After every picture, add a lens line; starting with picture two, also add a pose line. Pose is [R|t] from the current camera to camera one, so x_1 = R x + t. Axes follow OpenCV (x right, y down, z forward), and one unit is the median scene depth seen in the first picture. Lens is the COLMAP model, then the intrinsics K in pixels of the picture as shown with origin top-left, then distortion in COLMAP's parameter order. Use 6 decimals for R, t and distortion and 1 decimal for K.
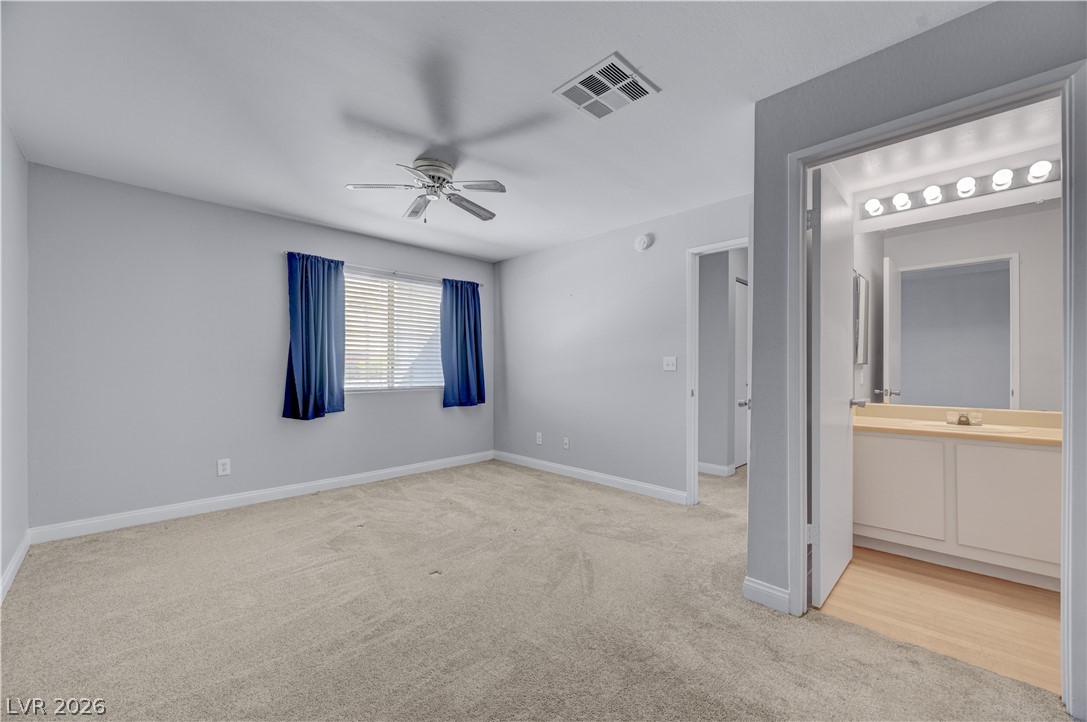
lens RADIAL K [[432.6, 0, 544.1], [0, 432.6, 367.8], [0, 0, 1]] dist [0.000578, 0.000140]
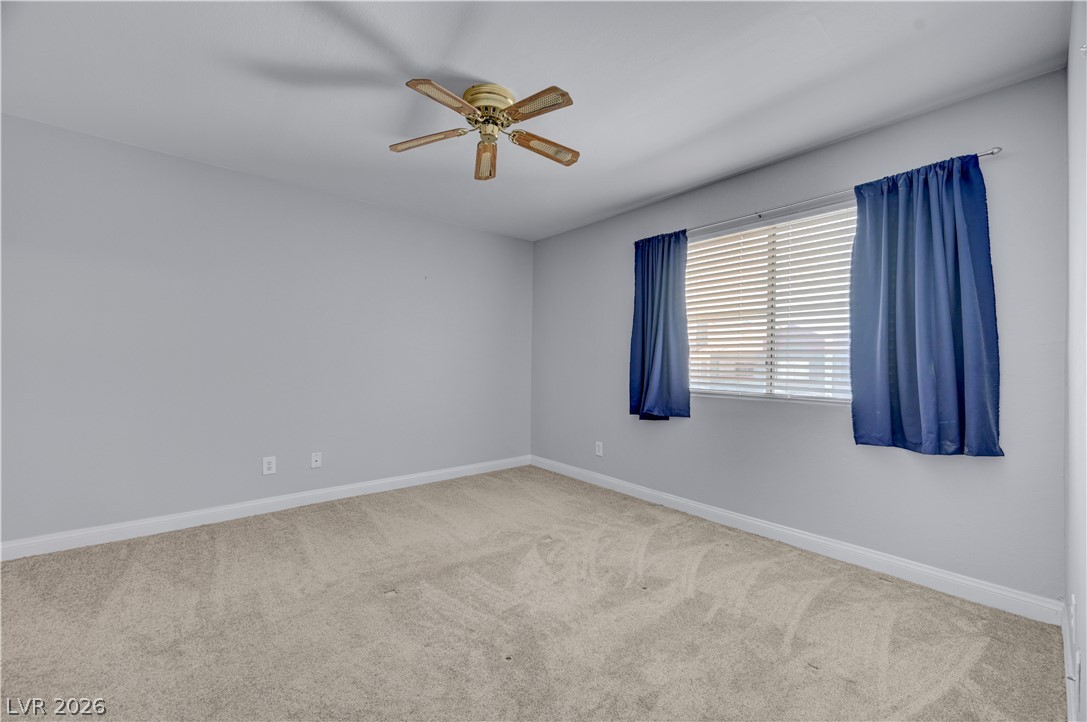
lens RADIAL K [[440.4, 0, 562.5], [0, 440.4, 365.1], [0, 0, 1]] dist [0.000030, -0.000026]
pose [[-0.070735, 0.002589, -0.997492, 0.360483], [-0.015717, 0.999870, 0.003710, 0.004797], [0.997371, 0.015940, -0.070685, 0.829233]]
